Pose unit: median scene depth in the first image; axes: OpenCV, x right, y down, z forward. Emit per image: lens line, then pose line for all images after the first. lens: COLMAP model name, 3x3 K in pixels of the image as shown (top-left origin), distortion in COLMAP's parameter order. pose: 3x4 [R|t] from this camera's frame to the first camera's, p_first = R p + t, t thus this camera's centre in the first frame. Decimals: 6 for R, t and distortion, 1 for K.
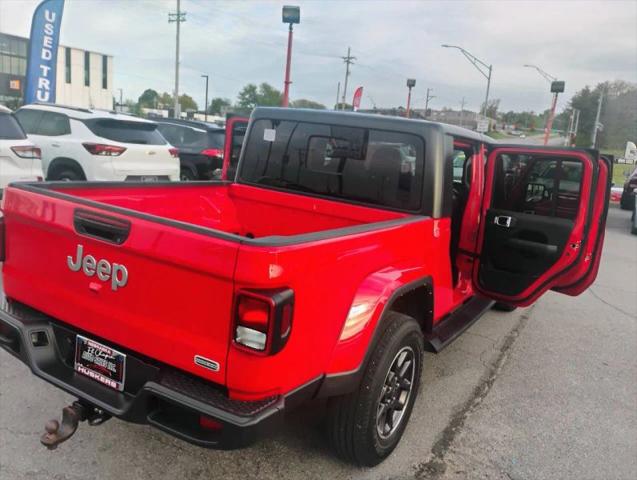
lens RADIAL K [[529.1, 0, 316.7], [0, 529.1, 247.0], [0, 0, 1]] dist [0.081636, -0.098767]
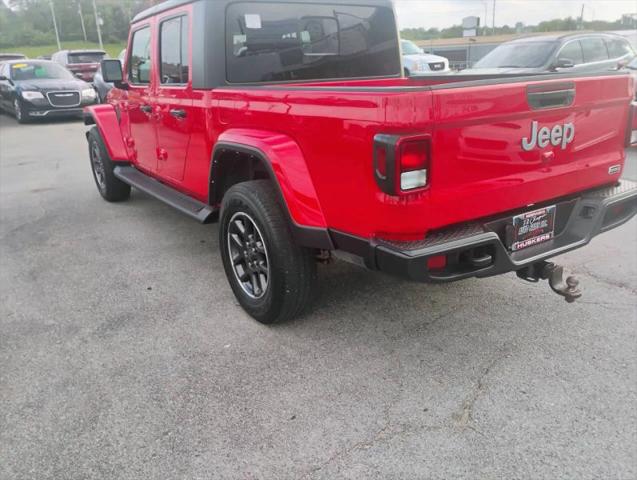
lens RADIAL K [[527.4, 0, 318.5], [0, 527.4, 240.0], [0, 0, 1]] dist [0.078534, -0.098246]
pose [[0.420025, -0.399943, 0.814632, -1.143957], [0.260785, 0.912984, 0.313768, -0.167108], [-0.869235, 0.080653, 0.487775, 0.658194]]
